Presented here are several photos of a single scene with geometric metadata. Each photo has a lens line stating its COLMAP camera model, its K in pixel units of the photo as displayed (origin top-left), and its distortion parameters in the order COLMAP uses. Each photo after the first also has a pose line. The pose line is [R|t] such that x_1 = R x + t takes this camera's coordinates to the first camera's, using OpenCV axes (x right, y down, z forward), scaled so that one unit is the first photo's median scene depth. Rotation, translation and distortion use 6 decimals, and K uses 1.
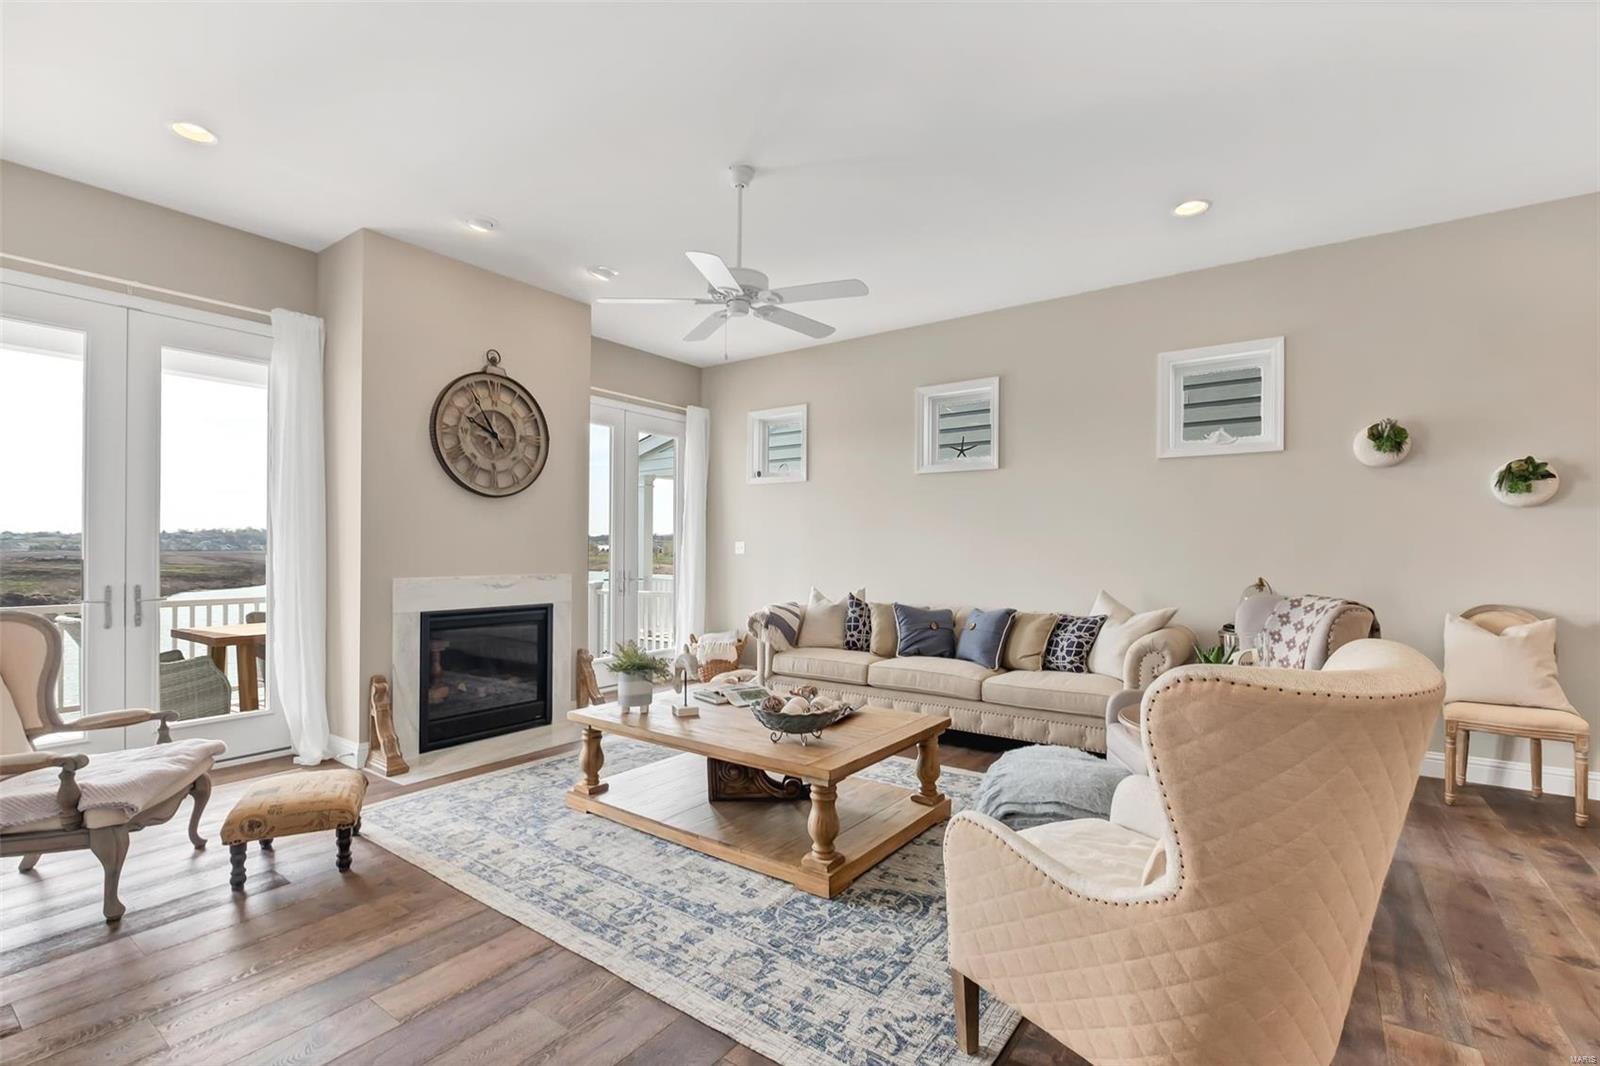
lens RADIAL K [[705.9, 0, 797.5], [0, 705.9, 546.5], [0, 0, 1]] dist [-0.004860, -0.002327]
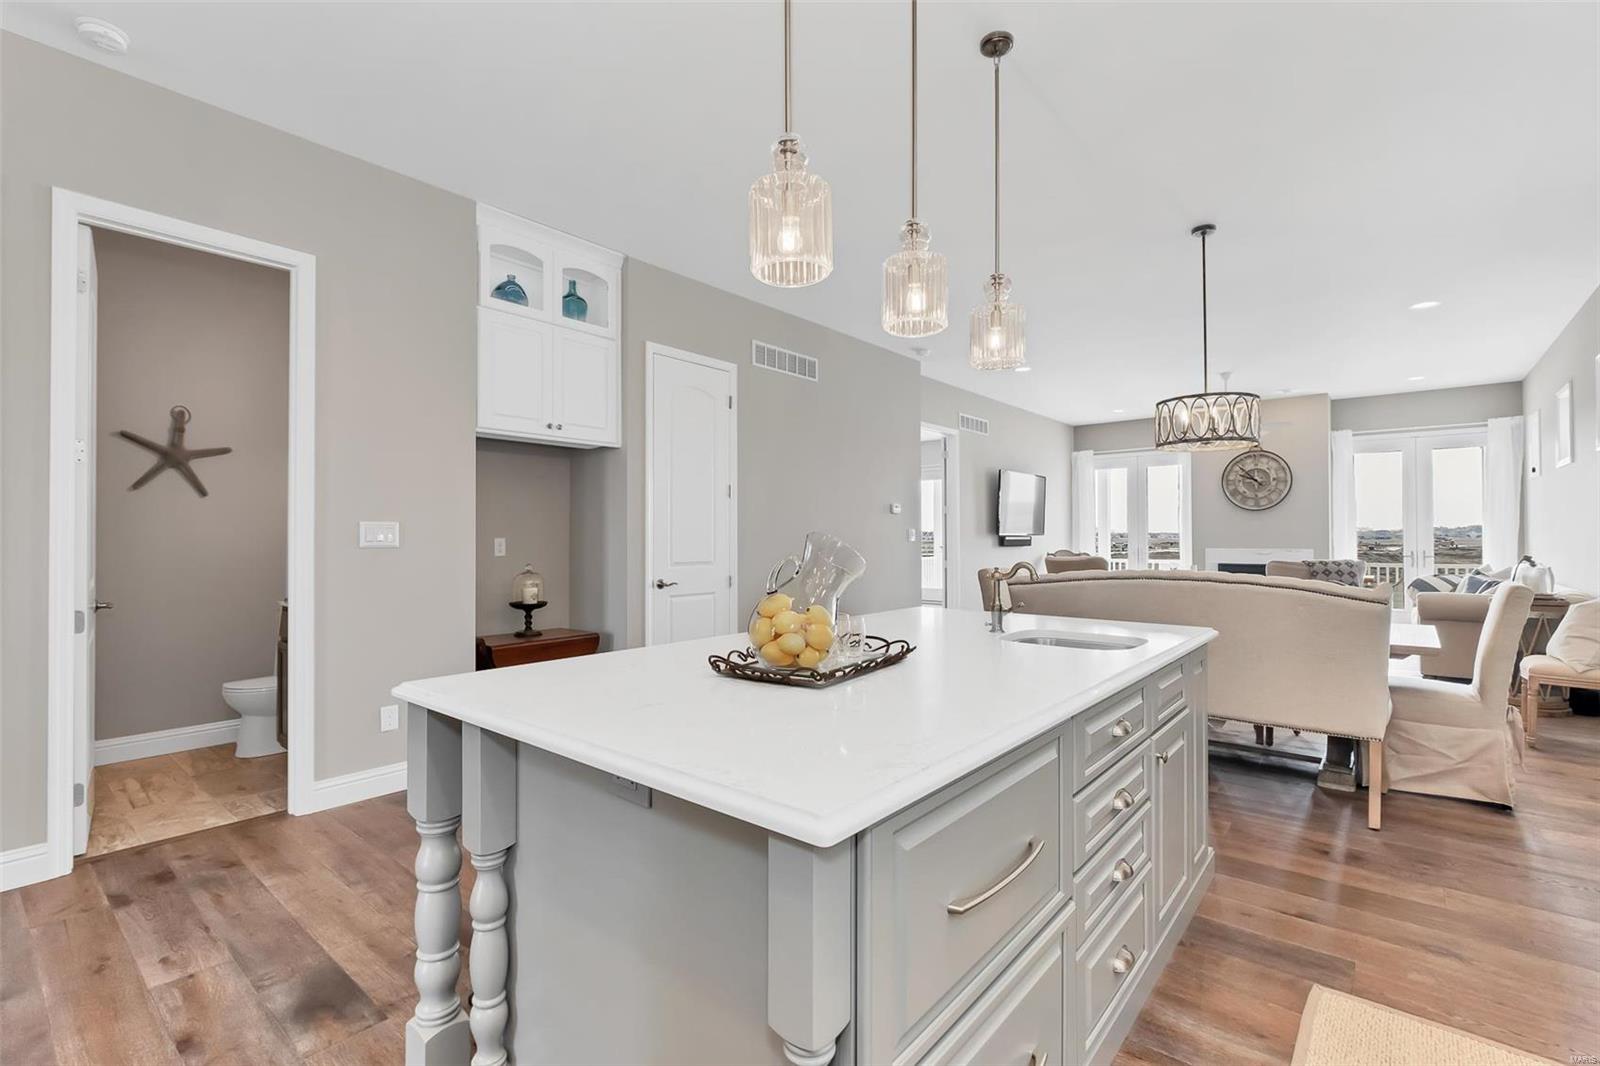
lens RADIAL K [[705.9, 0, 815.1], [0, 705.9, 529.6], [0, 0, 1]] dist [-0.004860, -0.002327]
pose [[-0.073443, -0.011940, -0.997228, 2.134790], [0.005368, 0.999909, -0.012368, 0.002470], [0.997285, -0.006261, -0.073372, -0.149280]]
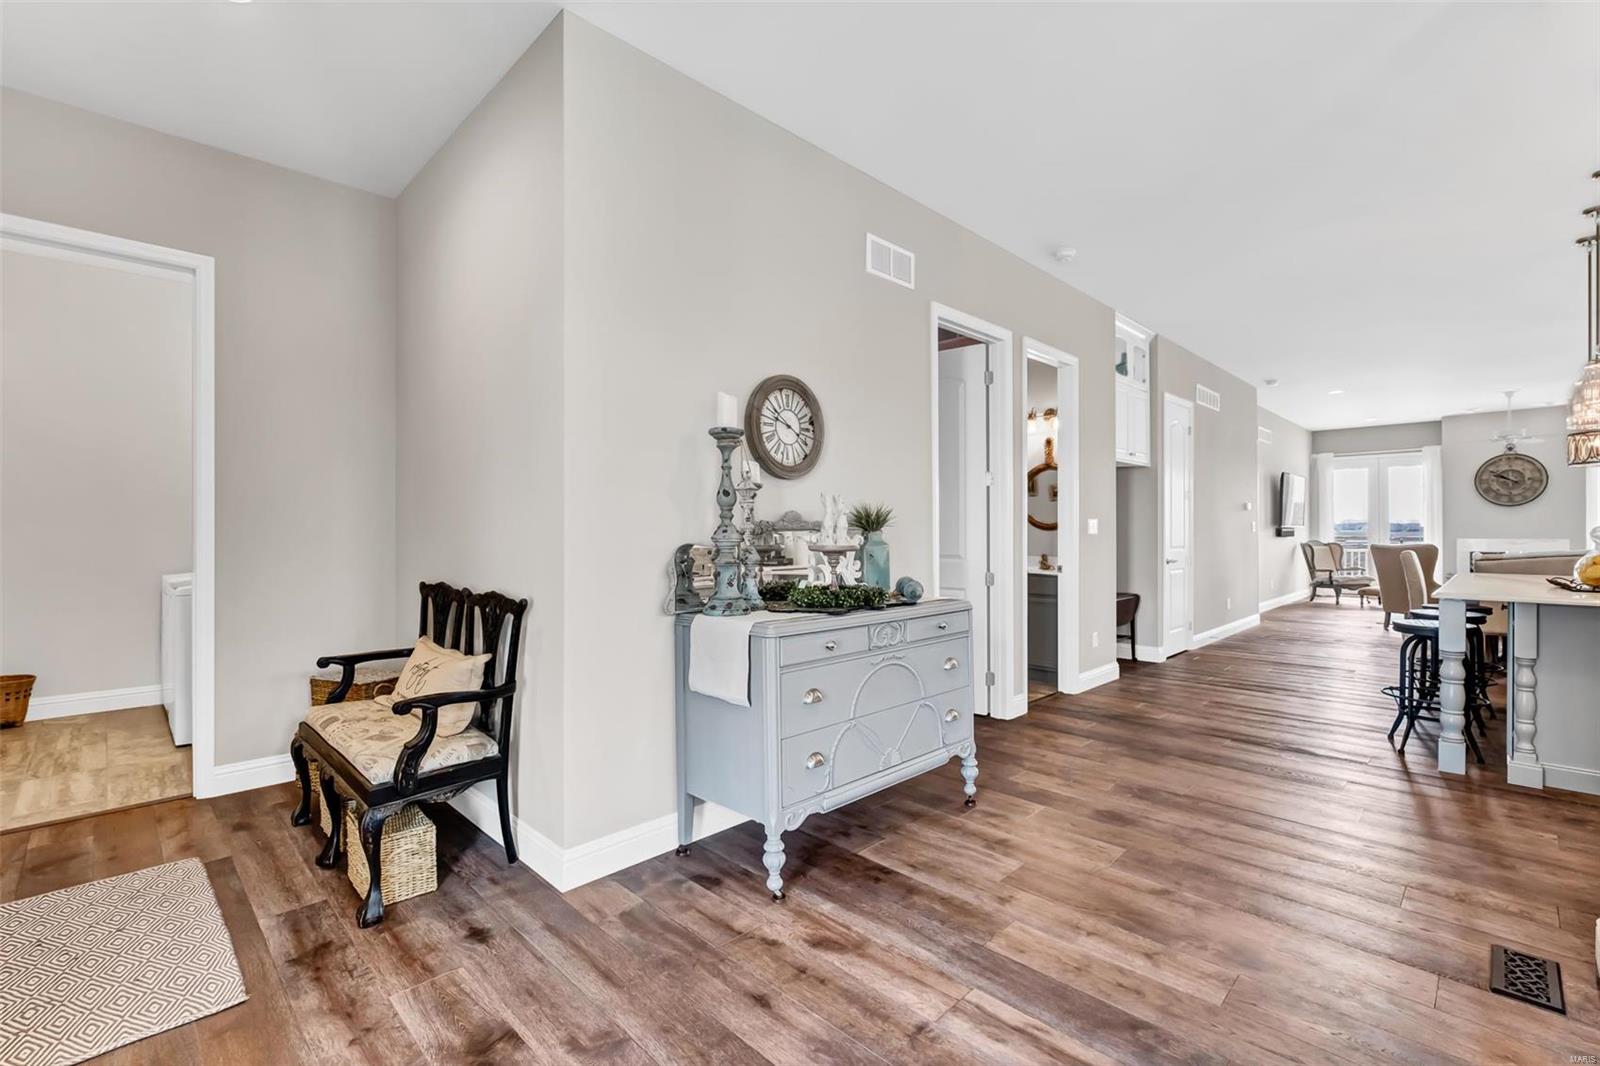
lens RADIAL K [[705.9, 0, 795.9], [0, 705.9, 532.0], [0, 0, 1]] dist [-0.004860, -0.002327]
pose [[-0.166488, 0.001139, -0.986043, 2.894606], [0.005390, 0.999985, 0.000245, 0.003796], [0.986029, -0.005274, -0.166491, -1.230379]]
